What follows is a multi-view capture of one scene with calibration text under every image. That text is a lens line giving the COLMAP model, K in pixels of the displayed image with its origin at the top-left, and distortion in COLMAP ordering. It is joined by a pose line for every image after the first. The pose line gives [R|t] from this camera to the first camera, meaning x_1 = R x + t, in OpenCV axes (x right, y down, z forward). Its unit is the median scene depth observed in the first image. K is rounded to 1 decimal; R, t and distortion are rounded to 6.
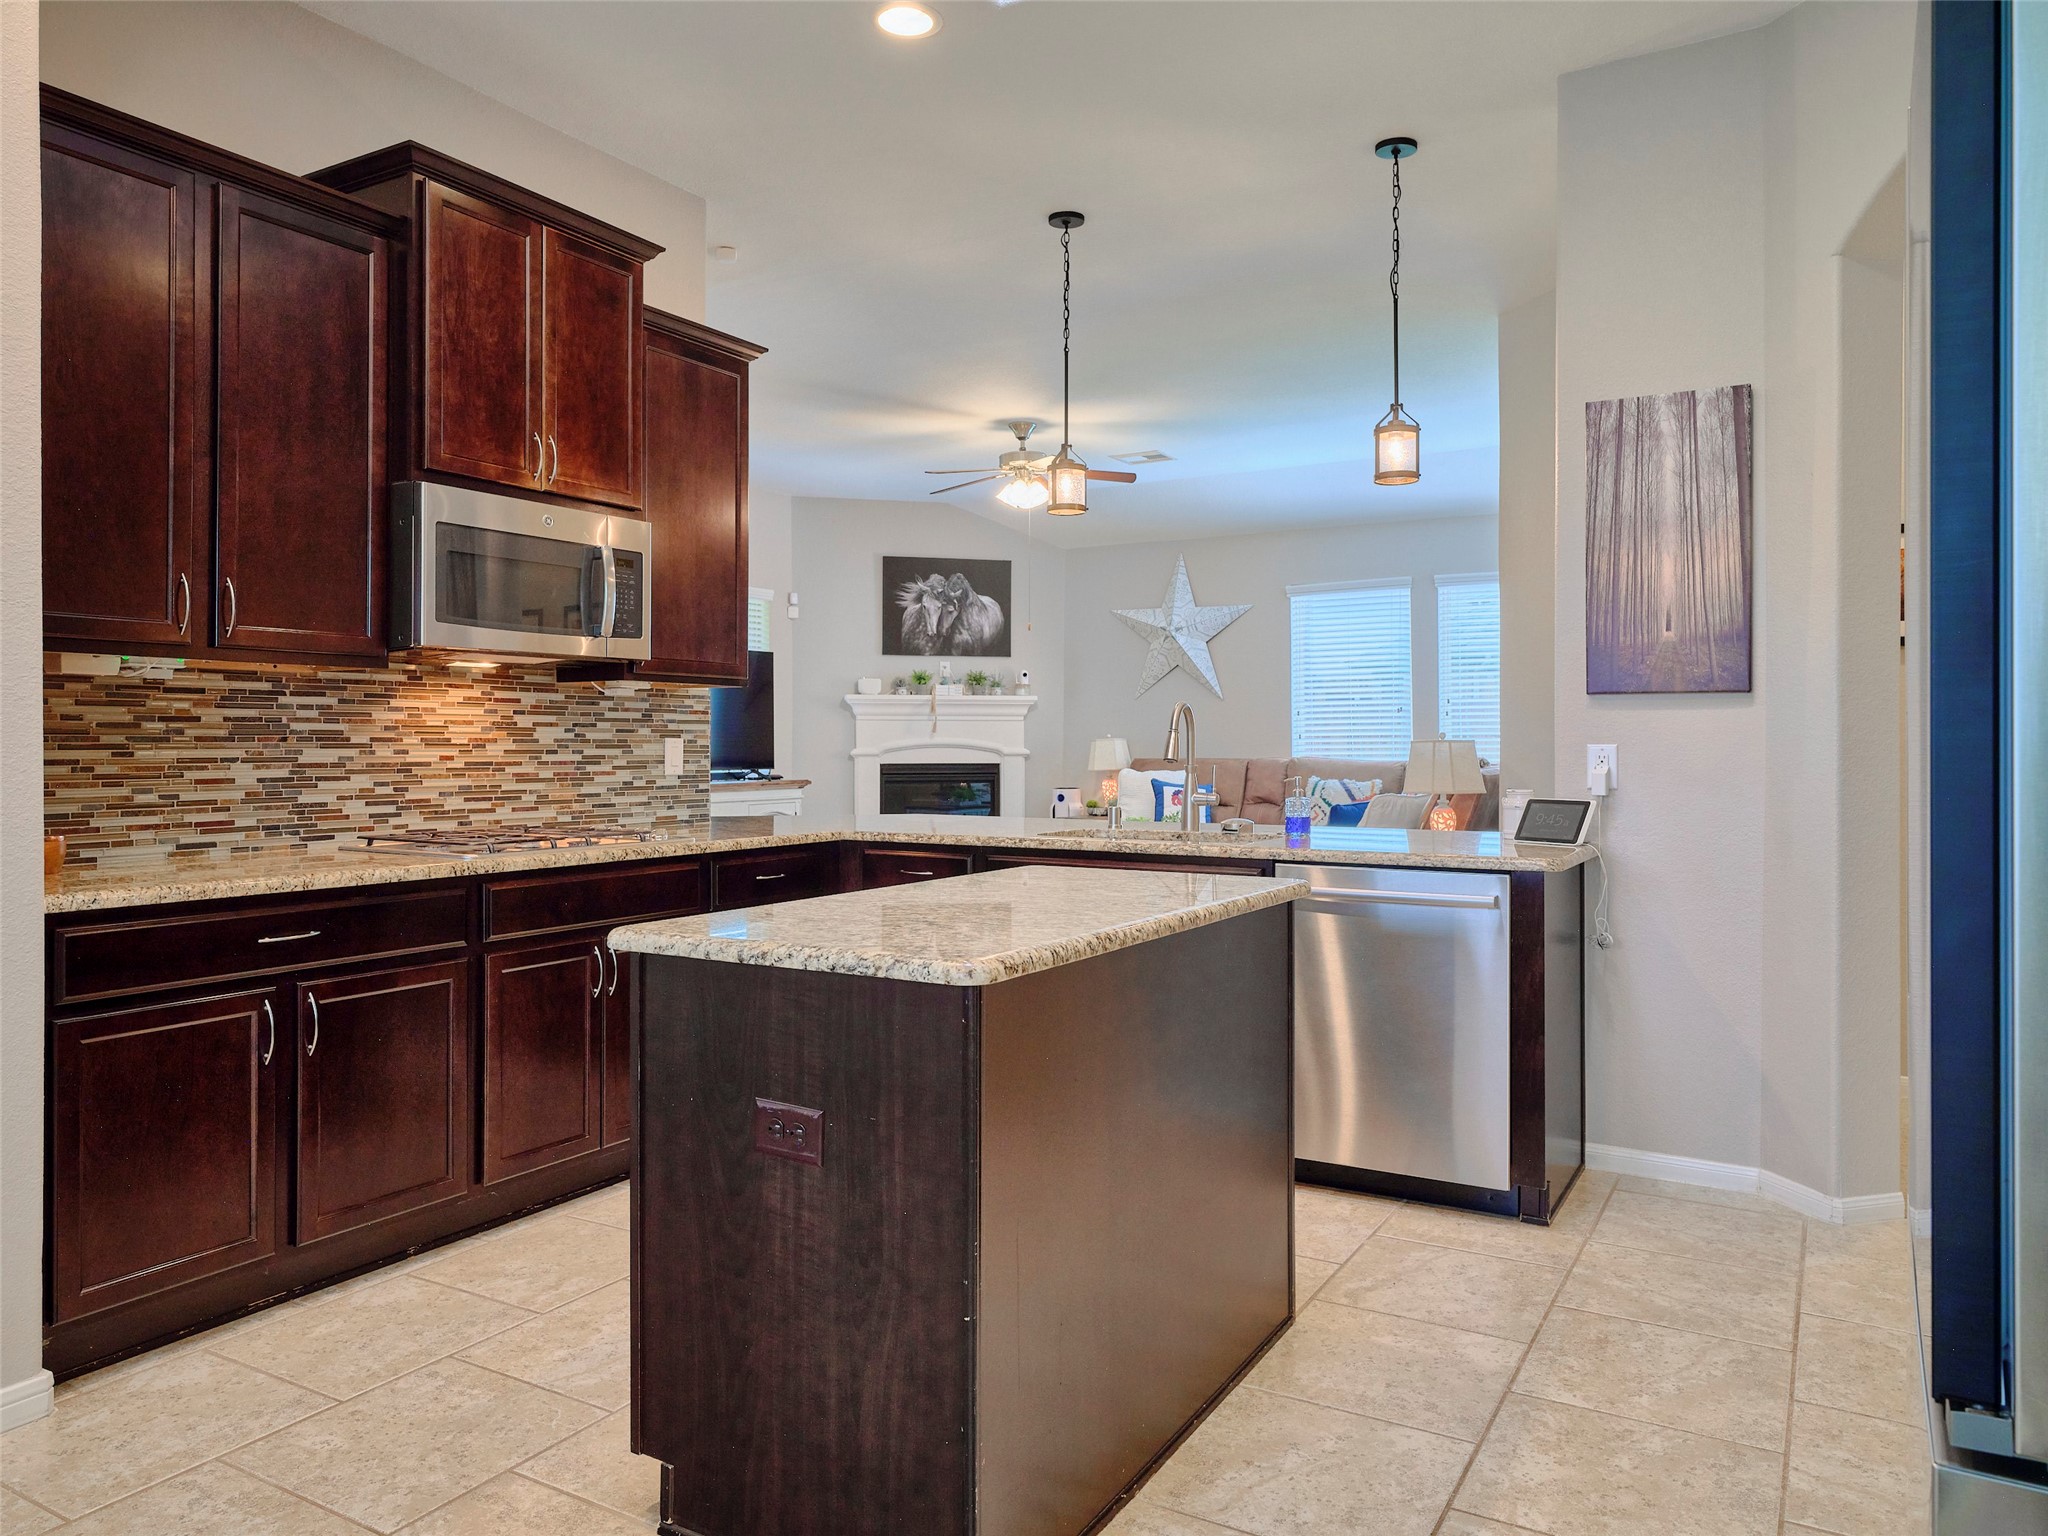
lens RADIAL K [[1394.1, 0, 1019.4], [0, 1394.1, 732.0], [0, 0, 1]] dist [0.001978, -0.001359]
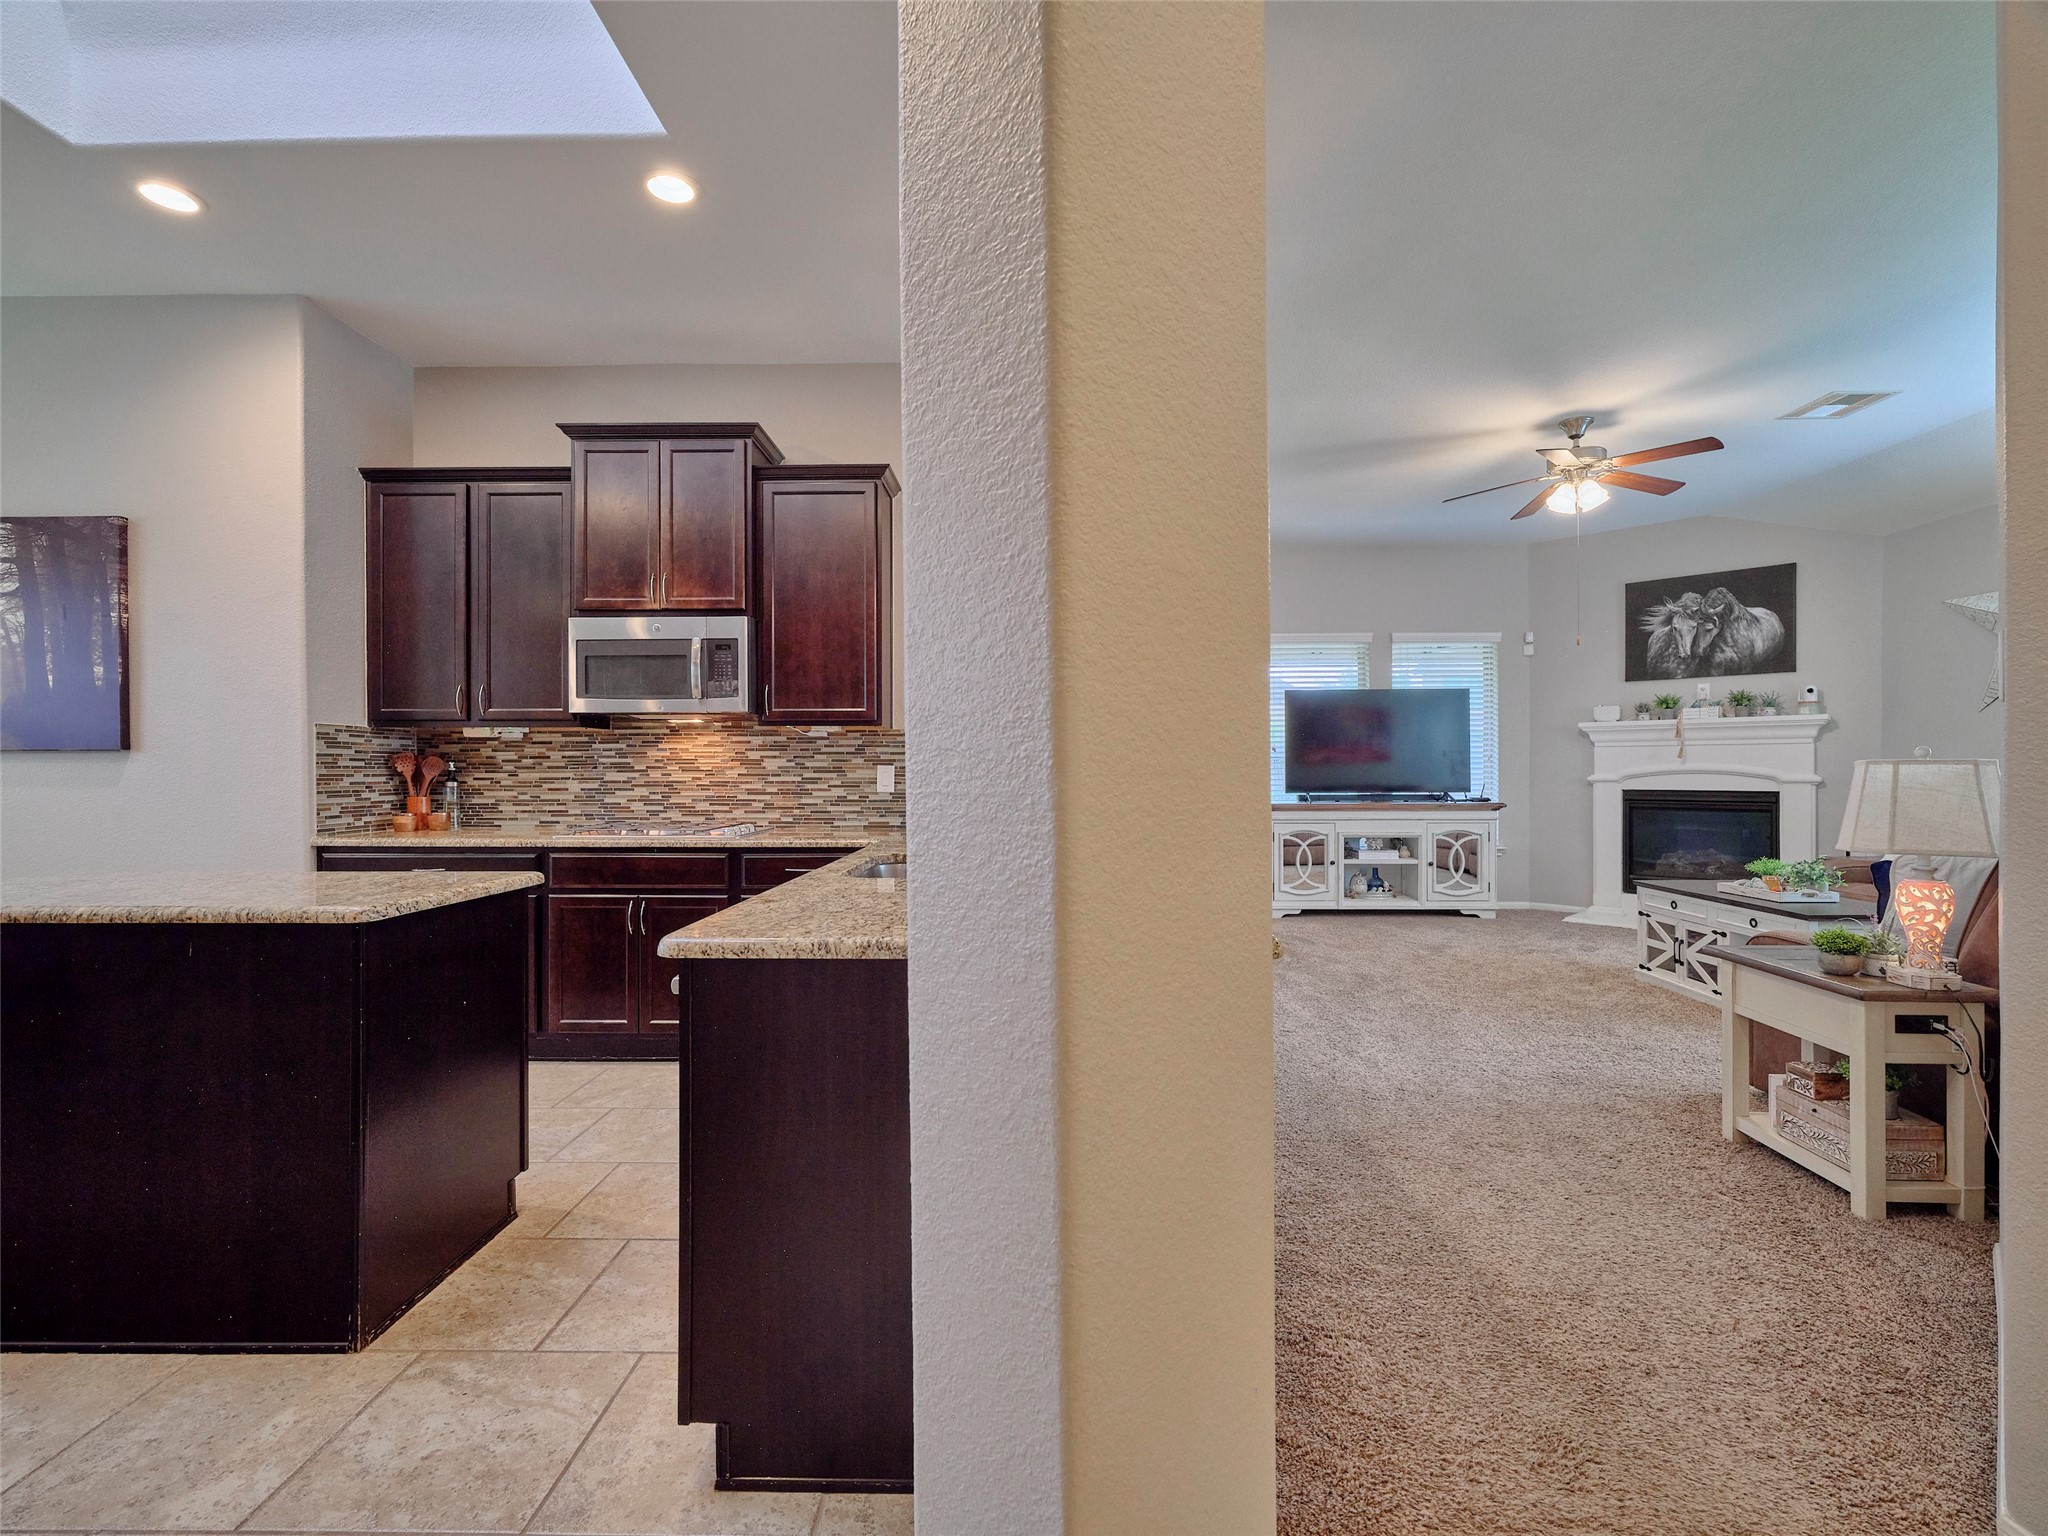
lens RADIAL K [[923.4, 0, 1019.7], [0, 923.4, 768.1], [0, 0, 1]] dist [-0.000888, 0.000163]
pose [[0.496140, -0.004471, -0.868231, 0.694886], [0.008425, 0.999964, -0.000335, 0.009517], [0.868201, -0.007148, 0.496160, 0.756830]]
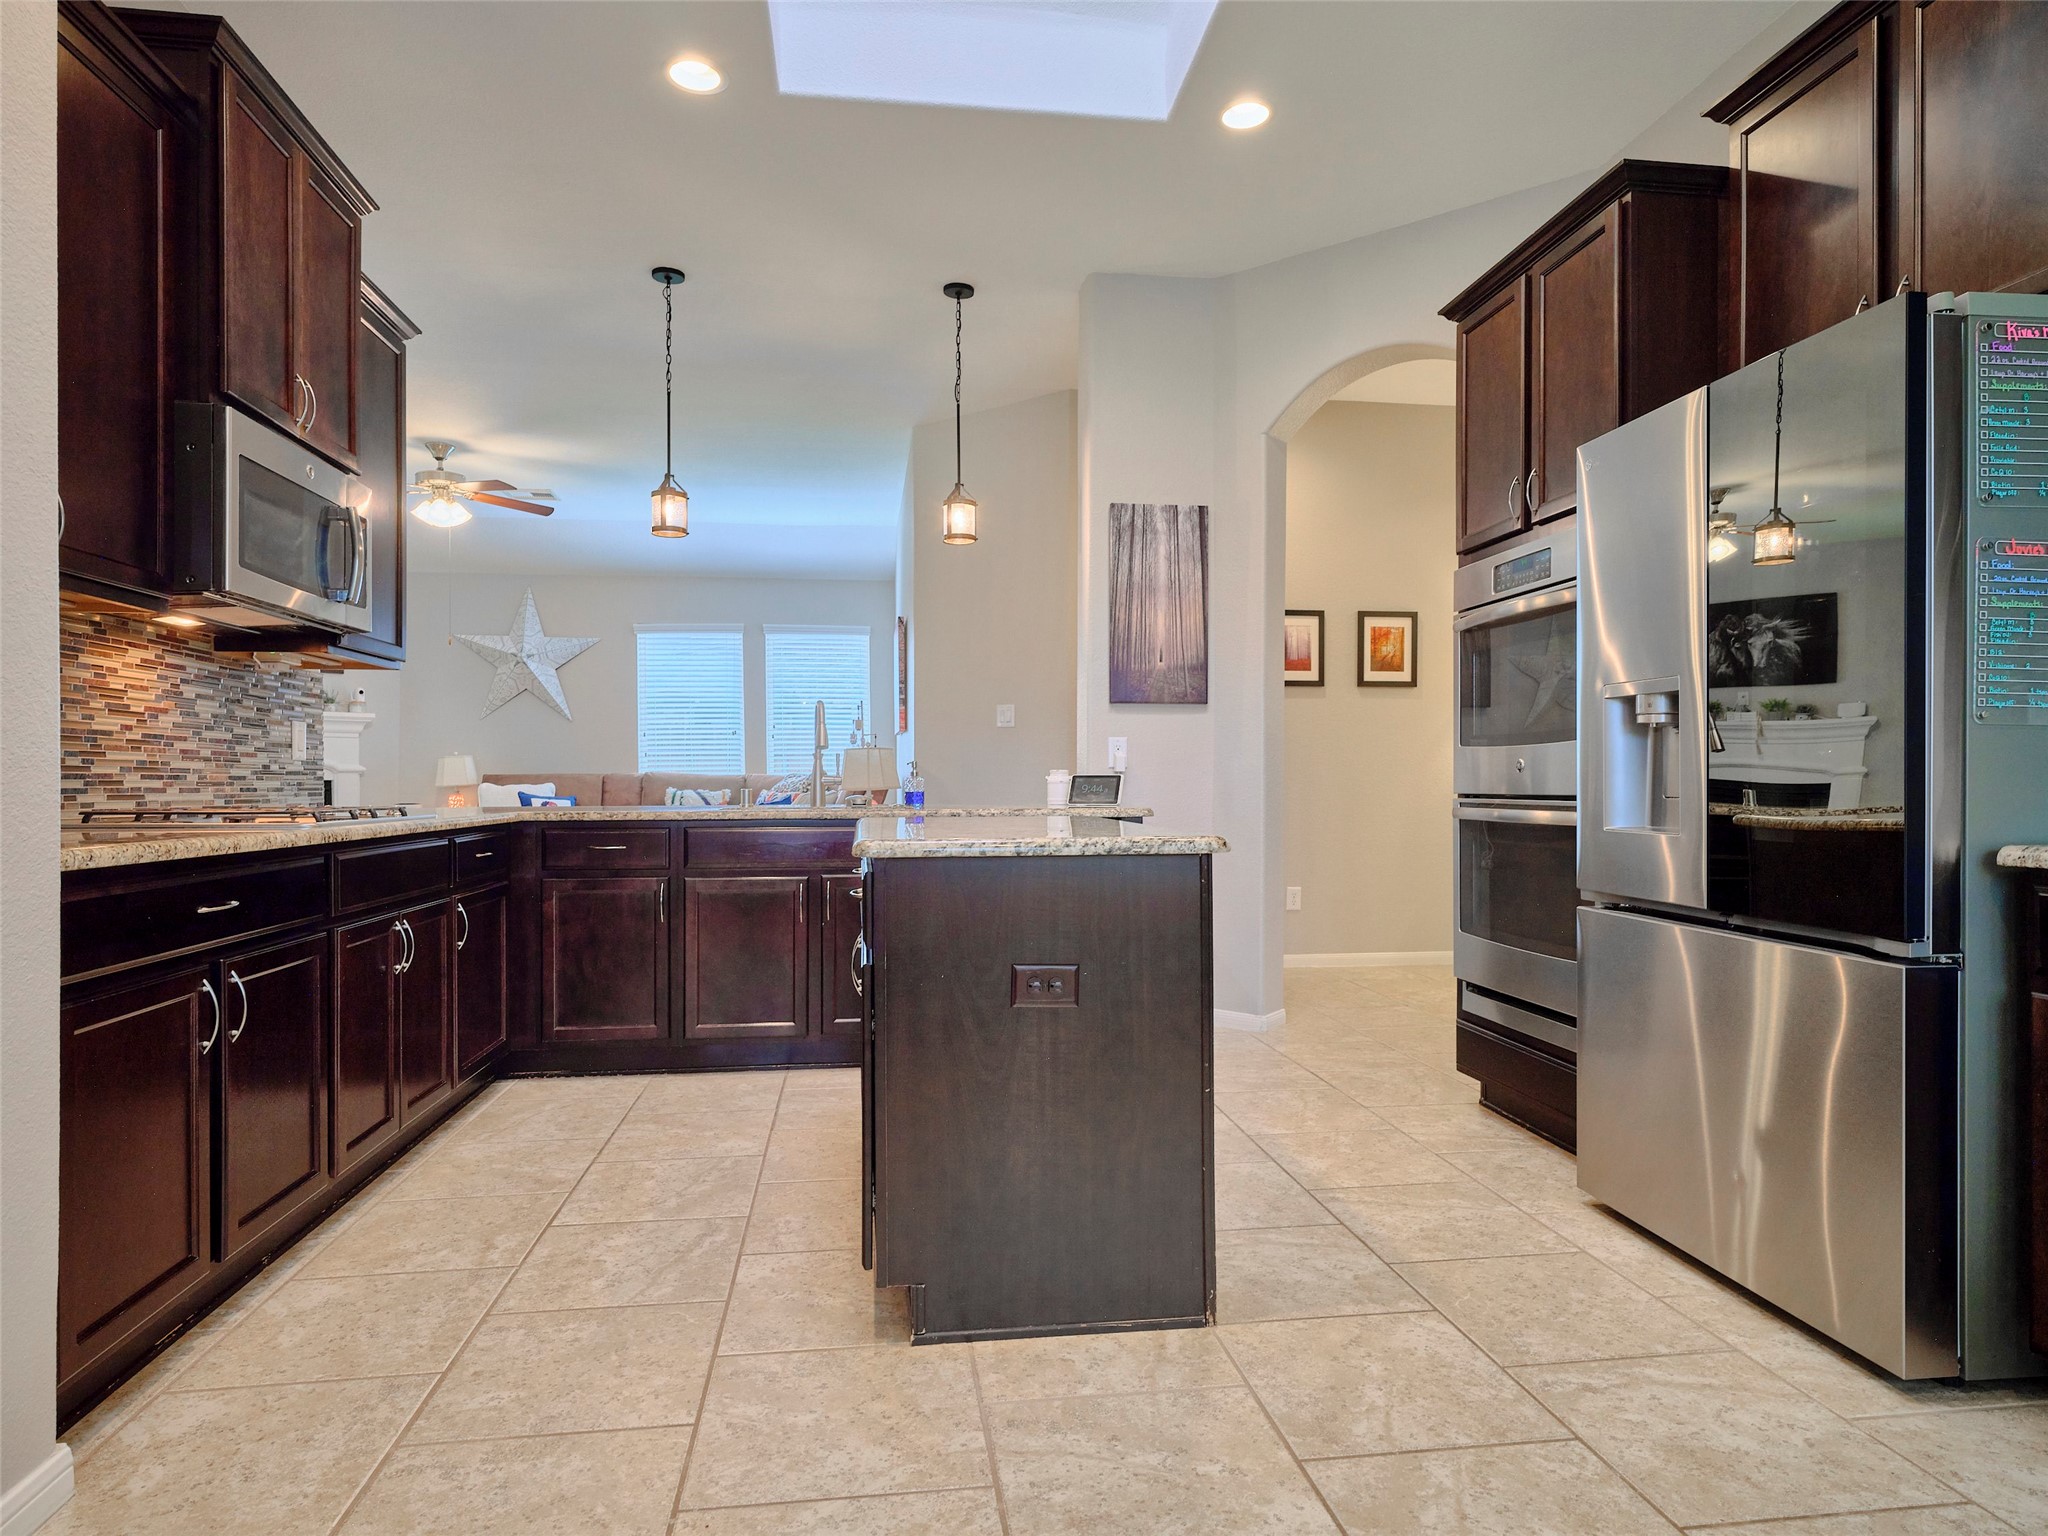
lens RADIAL K [[1189.3, 0, 1018.6], [0, 1189.3, 778.3], [0, 0, 1]] dist [0.002645, -0.000347]
pose [[0.785865, -0.001503, 0.618396, -0.414396], [-0.001833, 0.999987, 0.004761, 0.043629], [-0.618395, -0.004875, 0.785852, 0.075461]]
